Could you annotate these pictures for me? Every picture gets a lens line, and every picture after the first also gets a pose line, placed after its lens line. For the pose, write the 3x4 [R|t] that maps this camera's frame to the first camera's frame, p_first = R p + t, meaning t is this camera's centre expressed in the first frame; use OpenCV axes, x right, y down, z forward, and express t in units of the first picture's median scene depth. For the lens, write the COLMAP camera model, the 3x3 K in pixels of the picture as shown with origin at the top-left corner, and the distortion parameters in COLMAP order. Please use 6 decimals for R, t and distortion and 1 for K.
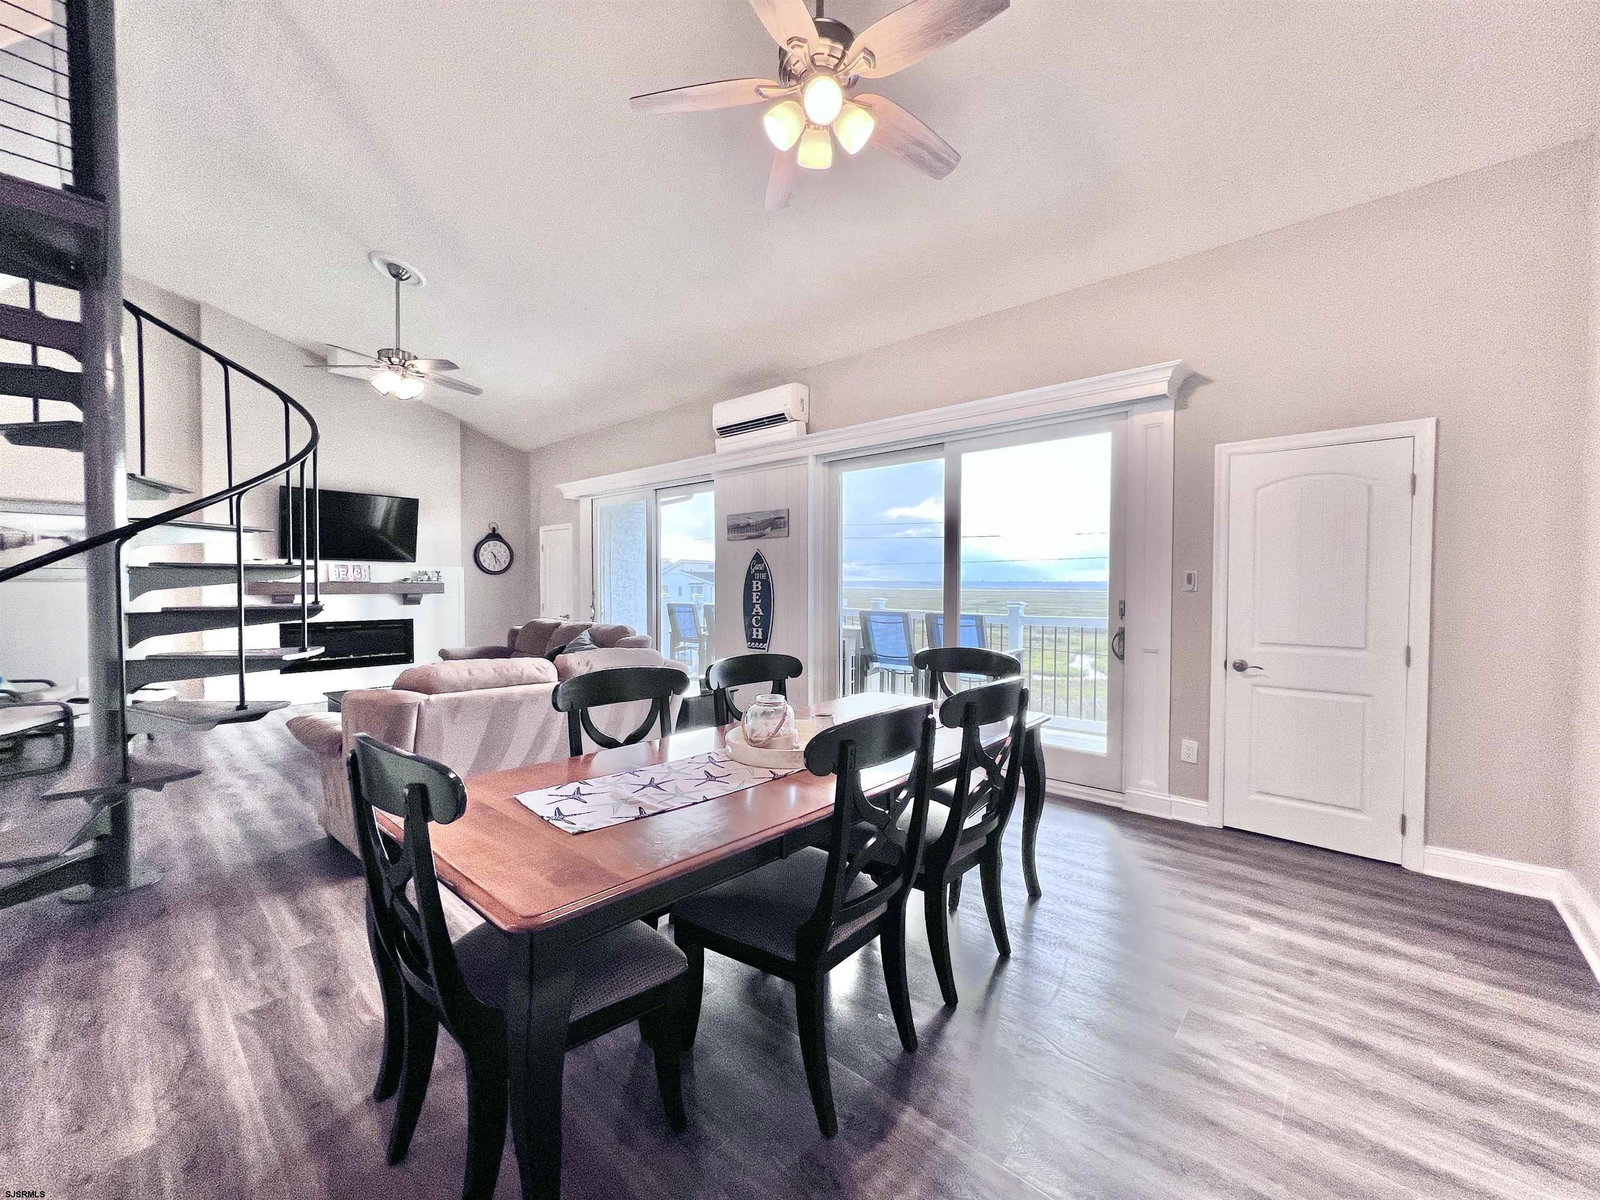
lens RADIAL K [[638.9, 0, 800.7], [0, 638.9, 585.9], [0, 0, 1]] dist [0.000257, 0.000041]
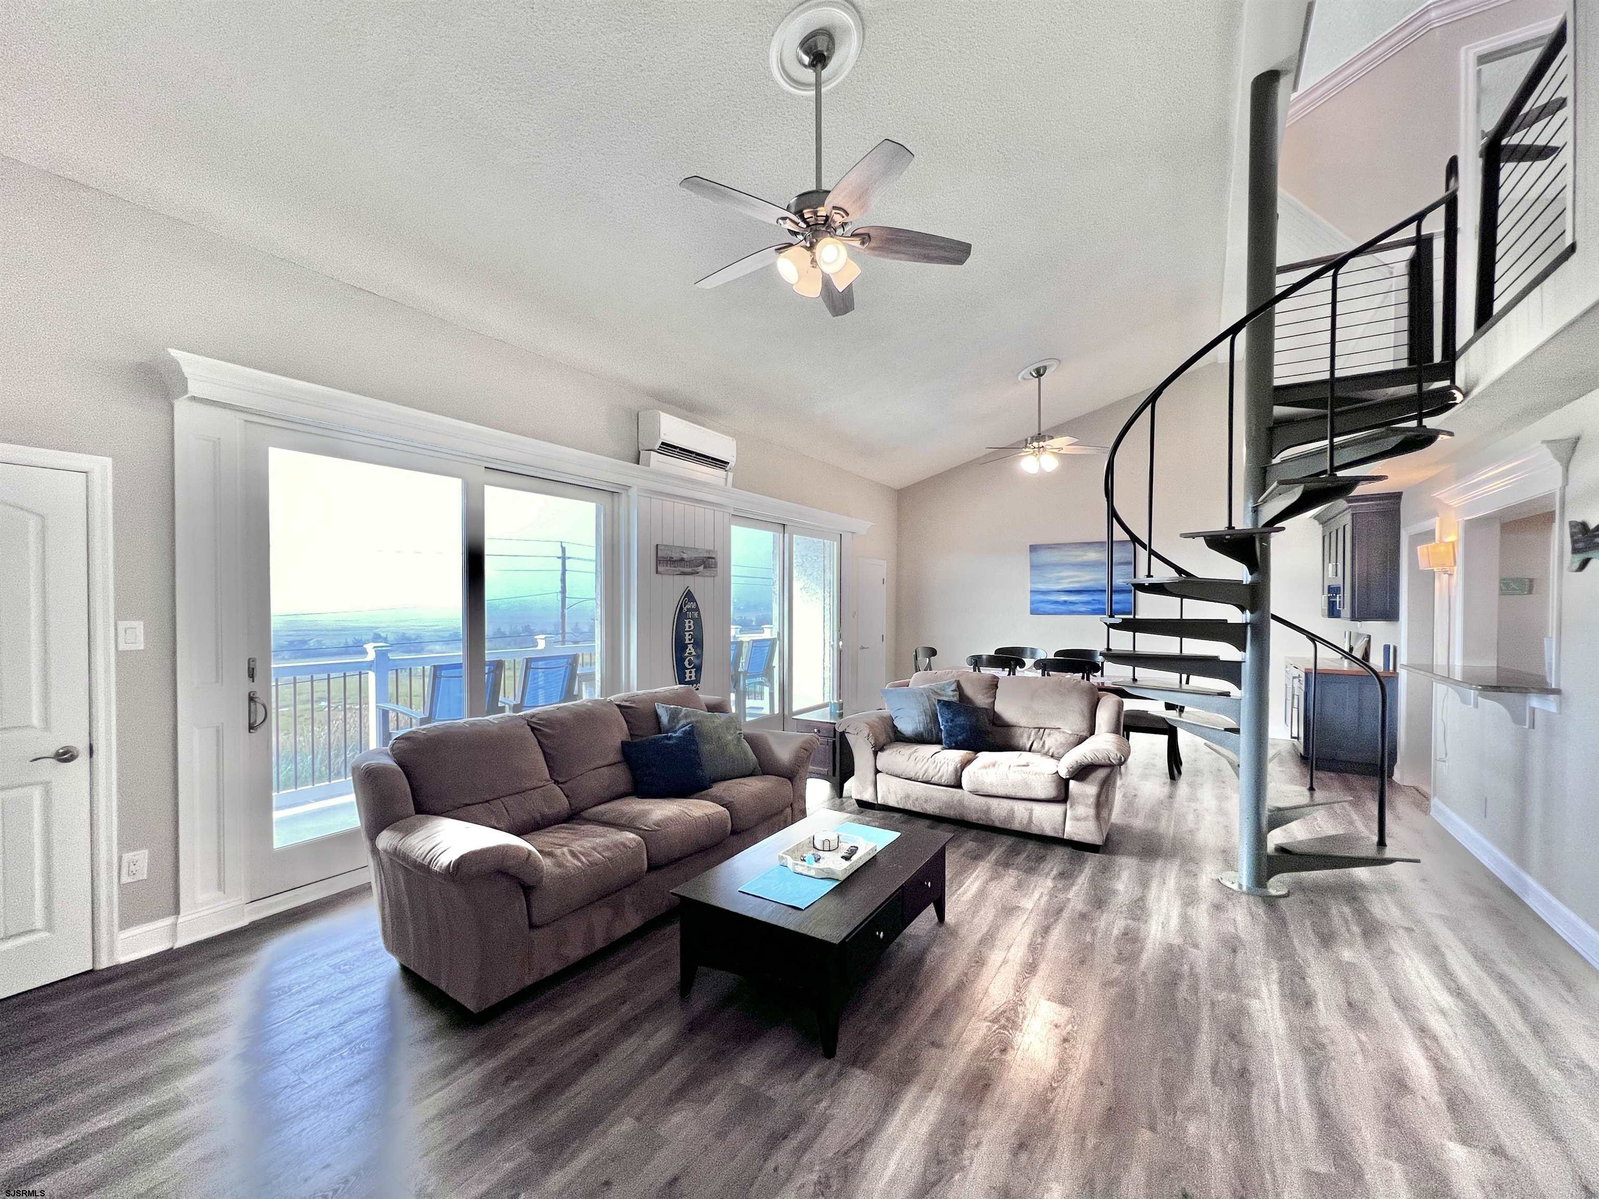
lens RADIAL K [[638.5, 0, 800.6], [0, 638.5, 613.1], [0, 0, 1]] dist [0.000257, 0.000041]
pose [[-0.180797, 0.001266, 0.983520, -1.029122], [0.029189, 0.999566, 0.004079, -0.016796], [-0.983087, 0.029446, -0.180756, 1.006179]]
